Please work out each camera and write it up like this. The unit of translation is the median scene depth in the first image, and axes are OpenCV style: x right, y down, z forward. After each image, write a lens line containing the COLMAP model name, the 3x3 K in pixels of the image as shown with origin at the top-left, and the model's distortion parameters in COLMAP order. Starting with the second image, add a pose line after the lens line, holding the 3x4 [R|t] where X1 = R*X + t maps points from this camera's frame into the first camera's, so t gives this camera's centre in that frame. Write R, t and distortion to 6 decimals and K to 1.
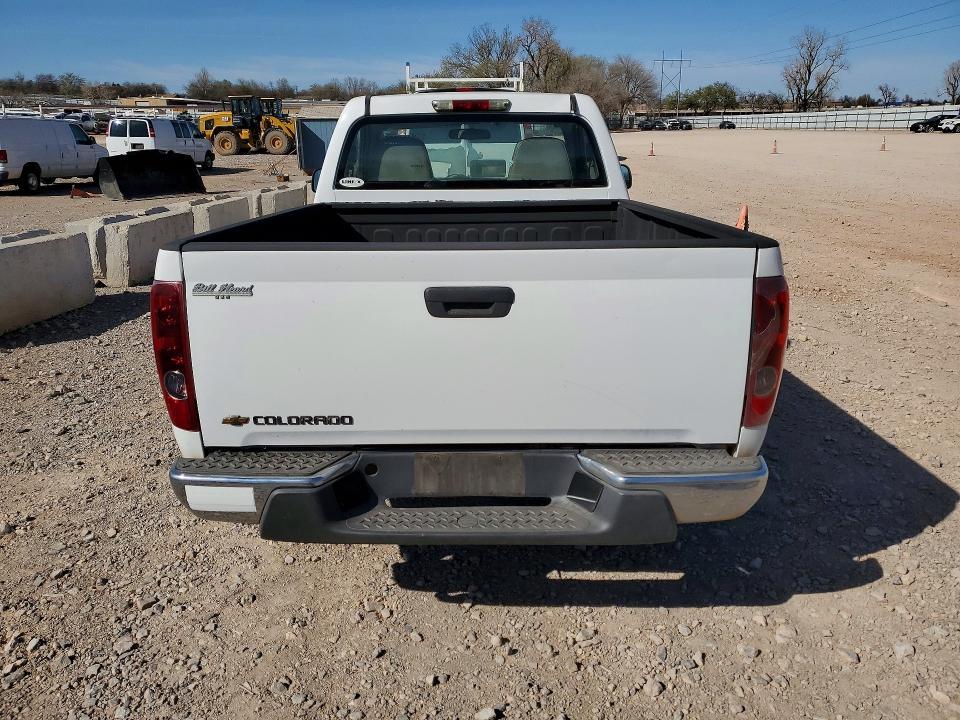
lens RADIAL K [[751.0, 0, 480.0], [0, 751.0, 360.0], [0, 0, 1]] dist [-0.011431, 0.000889]
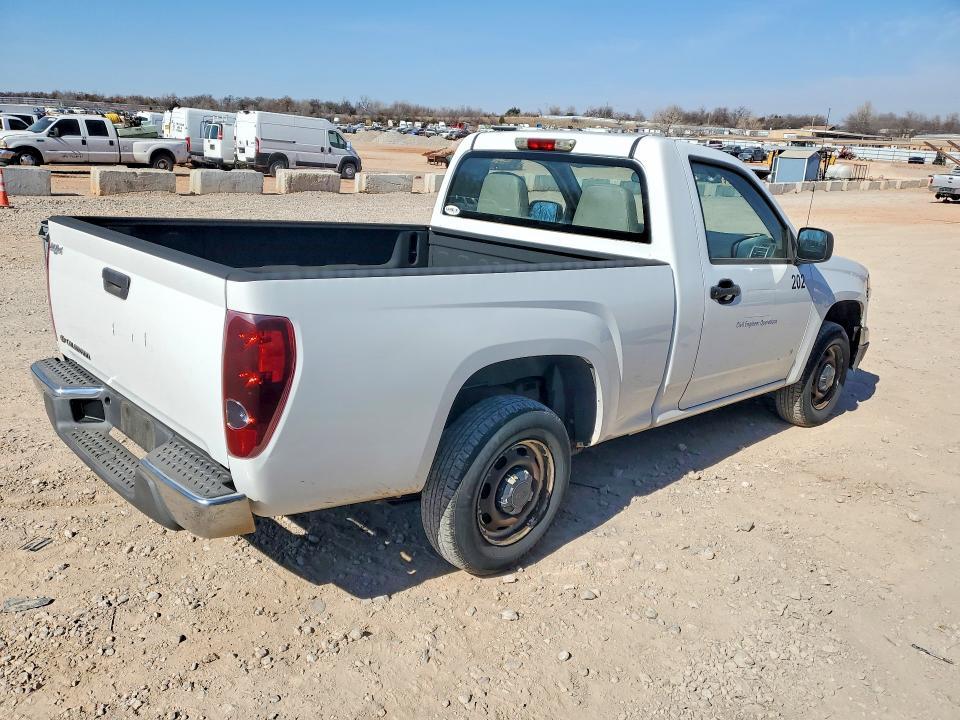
lens RADIAL K [[743.2, 0, 493.2], [0, 743.2, 362.3], [0, 0, 1]] dist [0.008193, 0.005561]
pose [[0.693606, 0.233050, -0.681614, 0.911488], [-0.268219, 0.961735, 0.055888, -0.137899], [0.668558, 0.144057, 0.729574, 0.387373]]
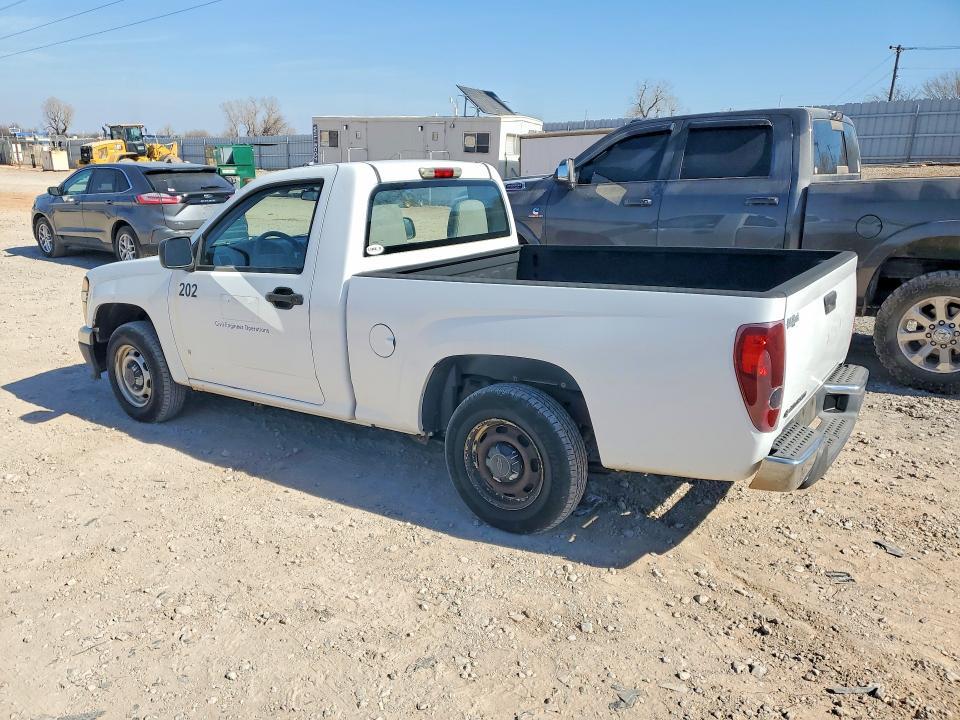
lens RADIAL K [[751.0, 0, 480.0], [0, 751.0, 360.0], [0, 0, 1]] dist [-0.011431, 0.000889]
pose [[0.556039, -0.195105, 0.807932, -1.255067], [0.235805, 0.969148, 0.071749, -0.186965], [-0.797004, 0.150619, 0.584891, 0.473285]]
